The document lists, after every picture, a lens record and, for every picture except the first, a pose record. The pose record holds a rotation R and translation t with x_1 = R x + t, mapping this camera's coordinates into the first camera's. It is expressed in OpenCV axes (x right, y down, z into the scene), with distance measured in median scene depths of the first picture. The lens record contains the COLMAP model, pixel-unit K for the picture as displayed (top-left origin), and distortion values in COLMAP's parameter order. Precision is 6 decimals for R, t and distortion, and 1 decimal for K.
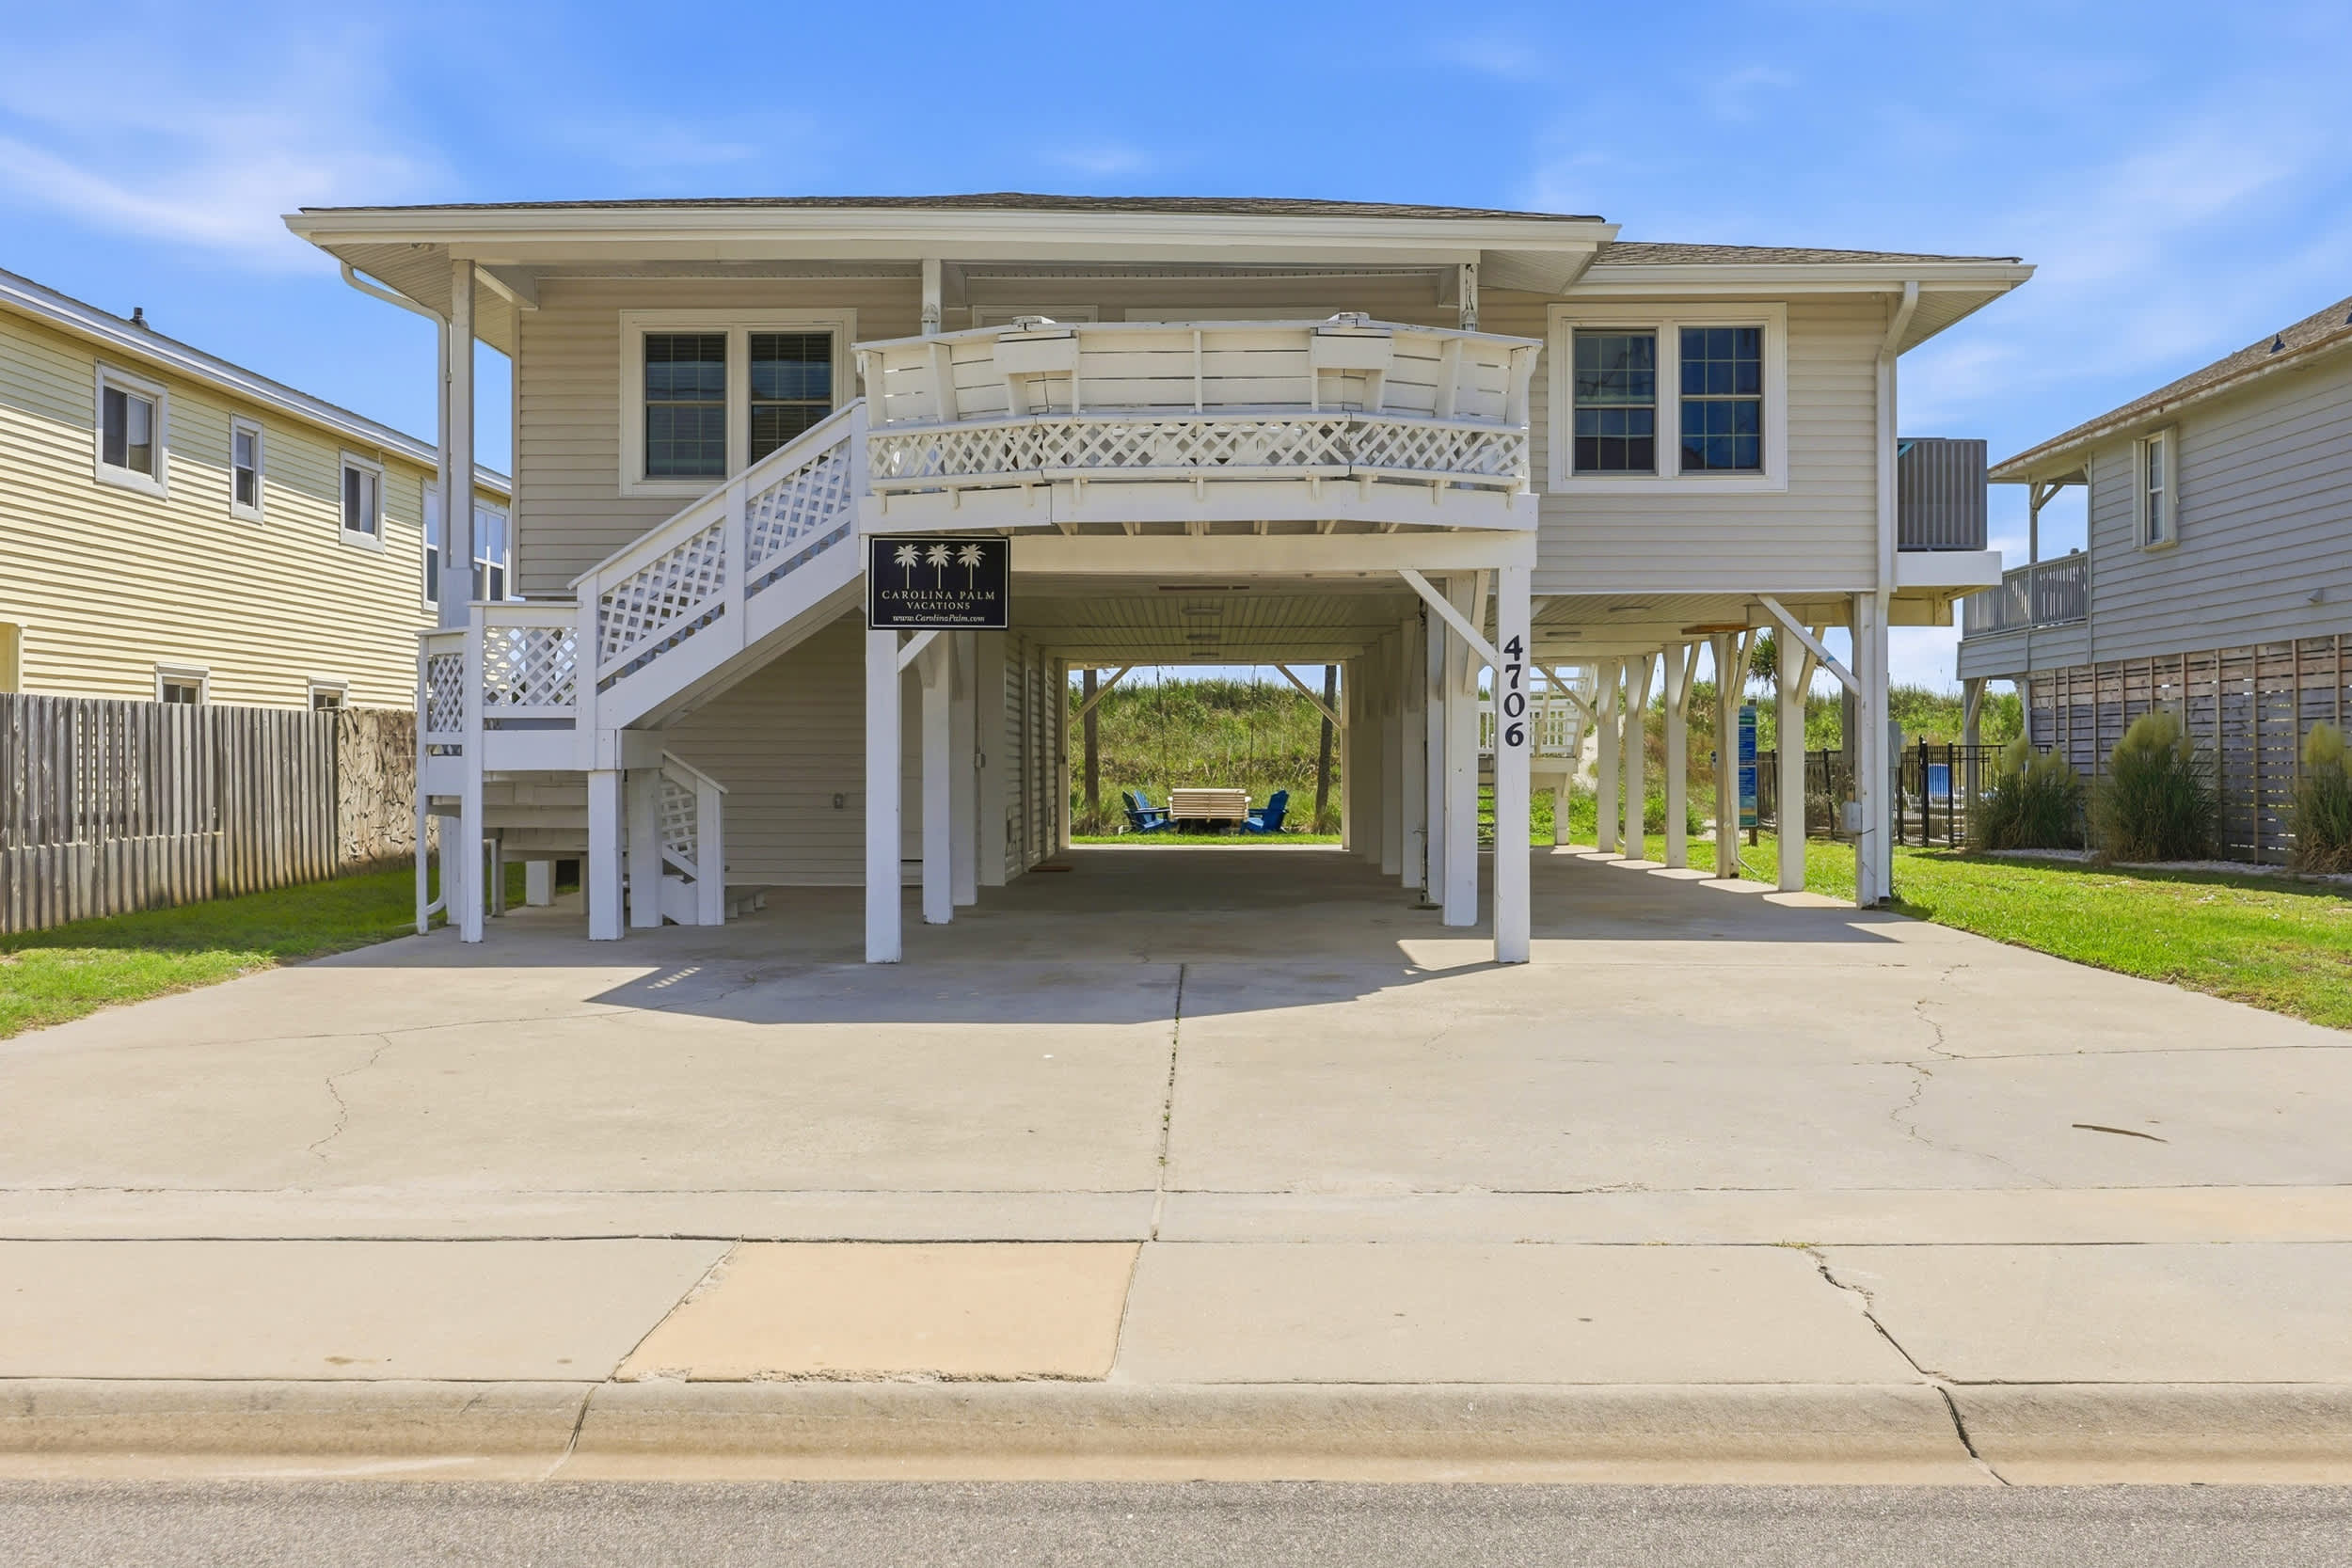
lens RADIAL K [[2300.5, 0, 1178.9], [0, 2300.5, 754.5], [0, 0, 1]] dist [-0.077762, 0.272814]
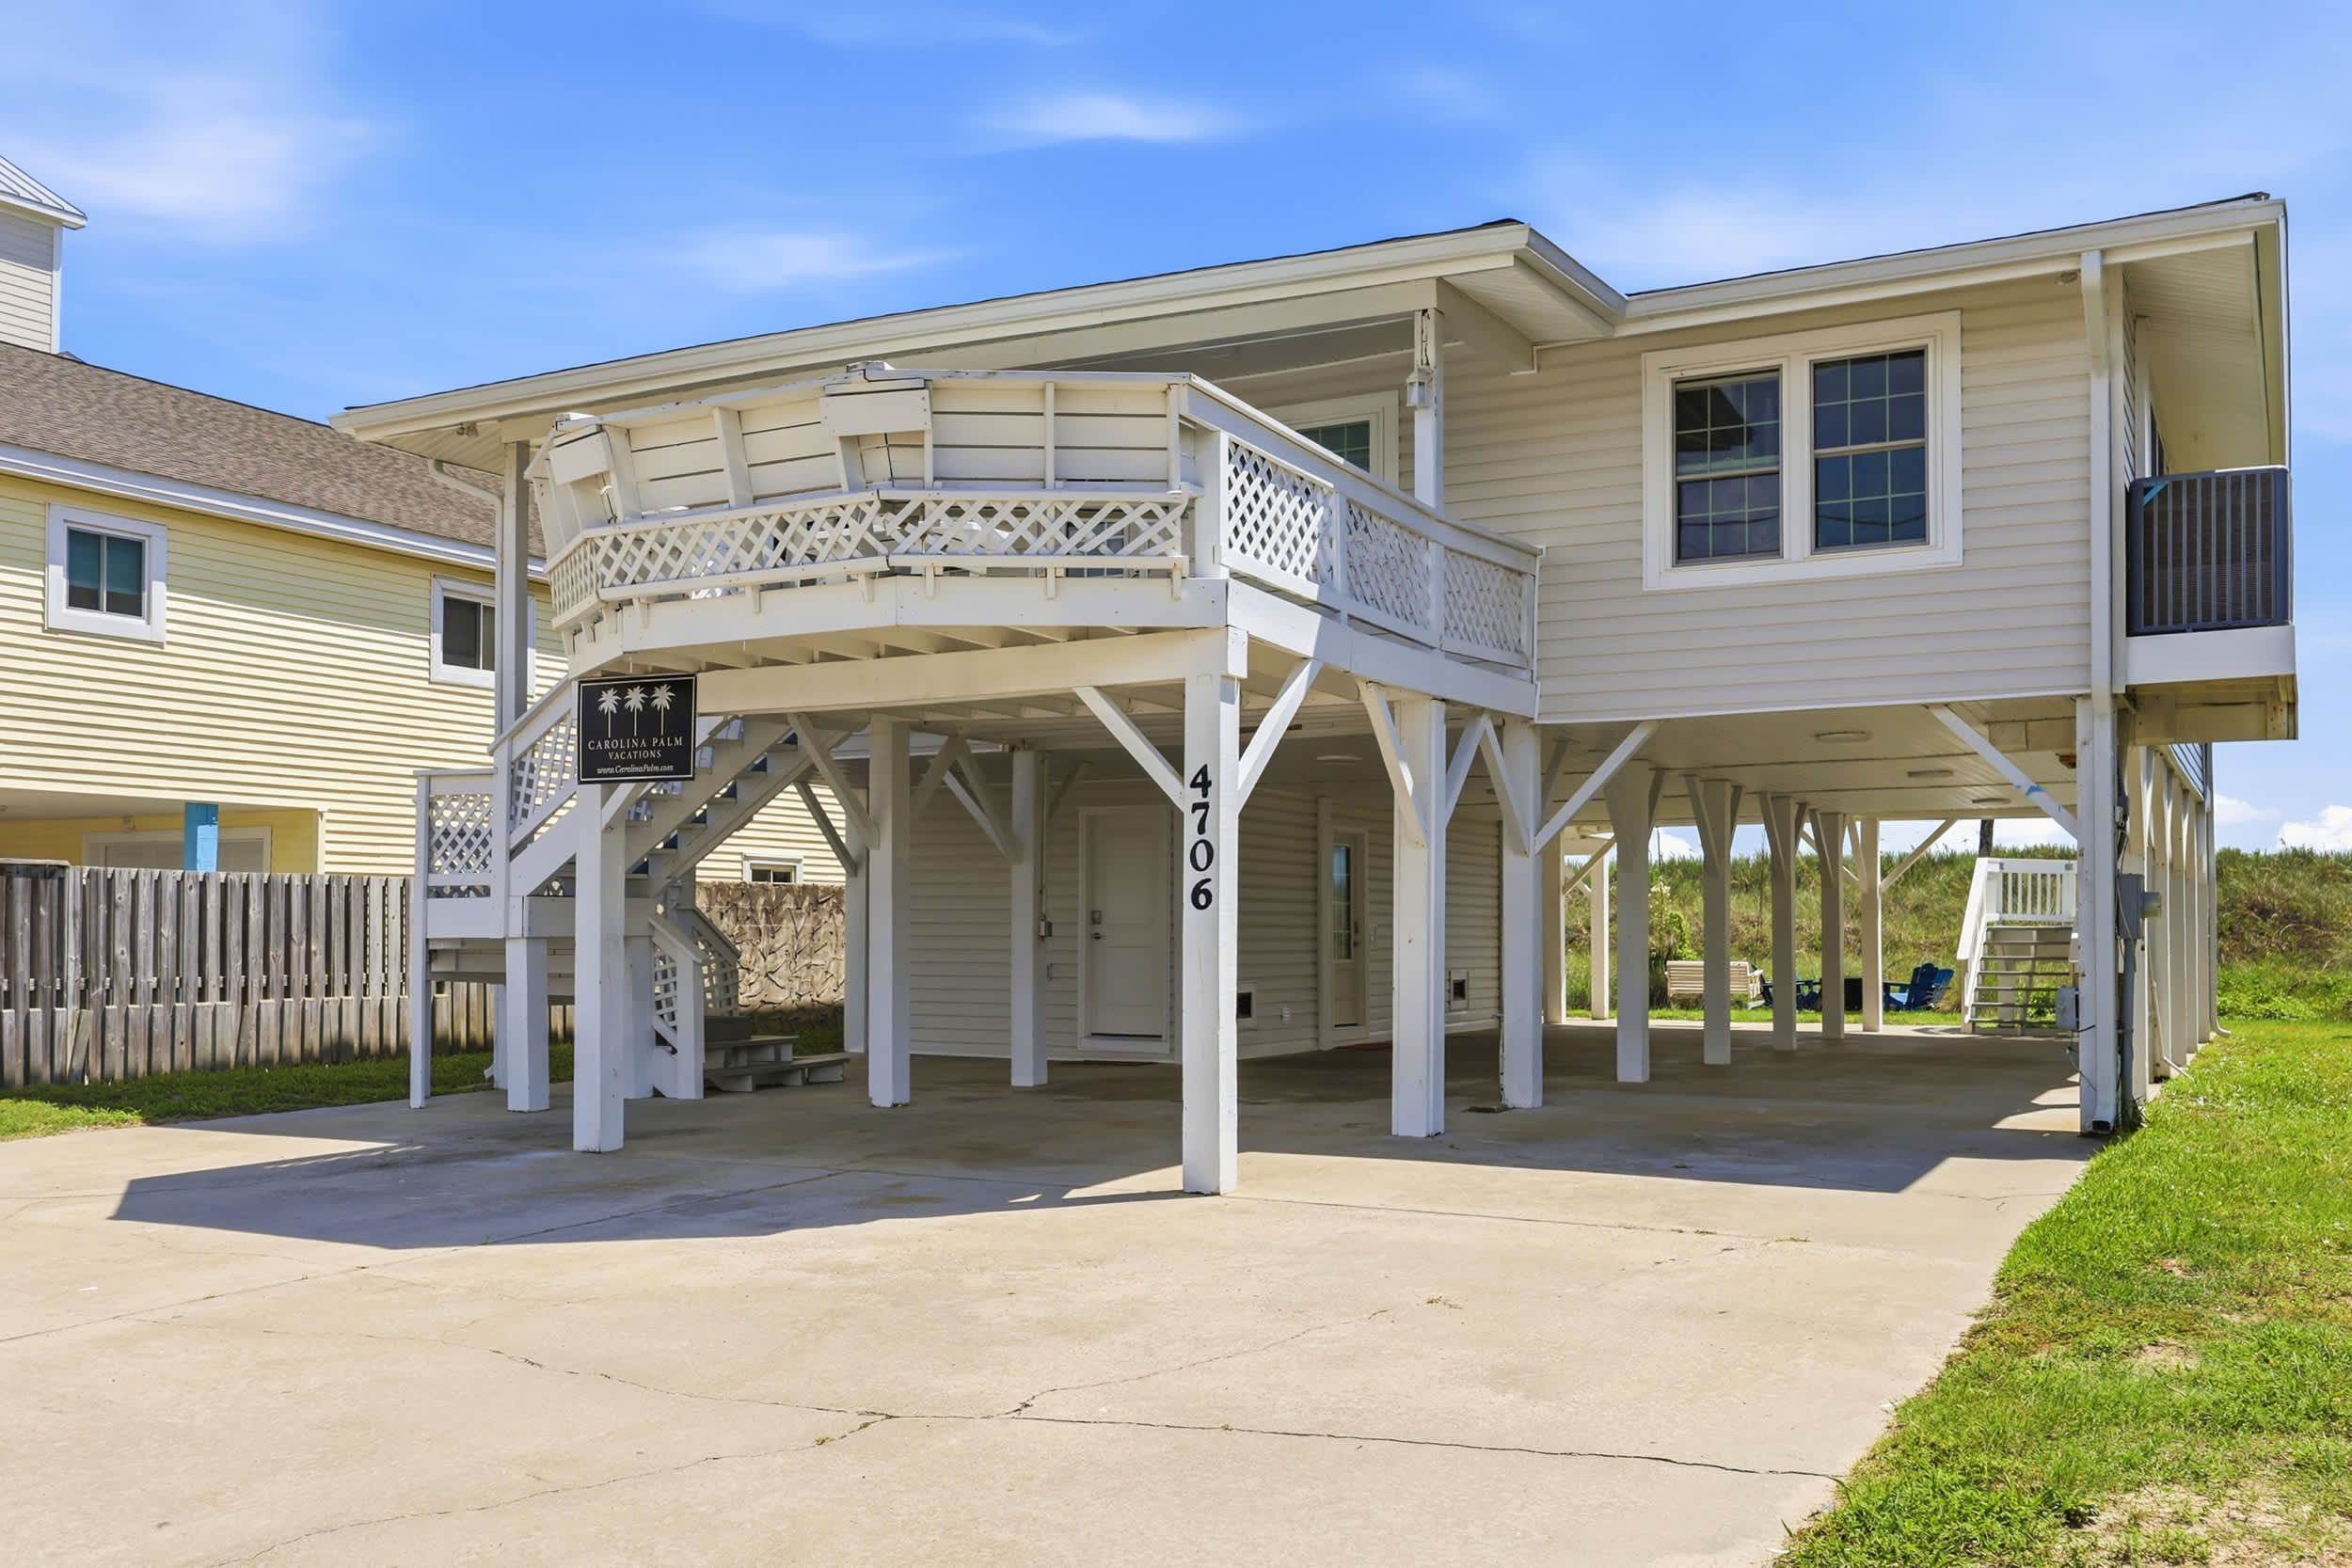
lens RADIAL K [[2058.2, 0, 1174.9], [0, 2058.2, 890.2], [0, 0, 1]] dist [-0.004615, -0.002412]
pose [[0.884866, -0.007912, -0.465778, 0.410150], [-0.000343, 0.999844, -0.017634, 0.001840], [0.465846, 0.015763, 0.884726, 0.350597]]
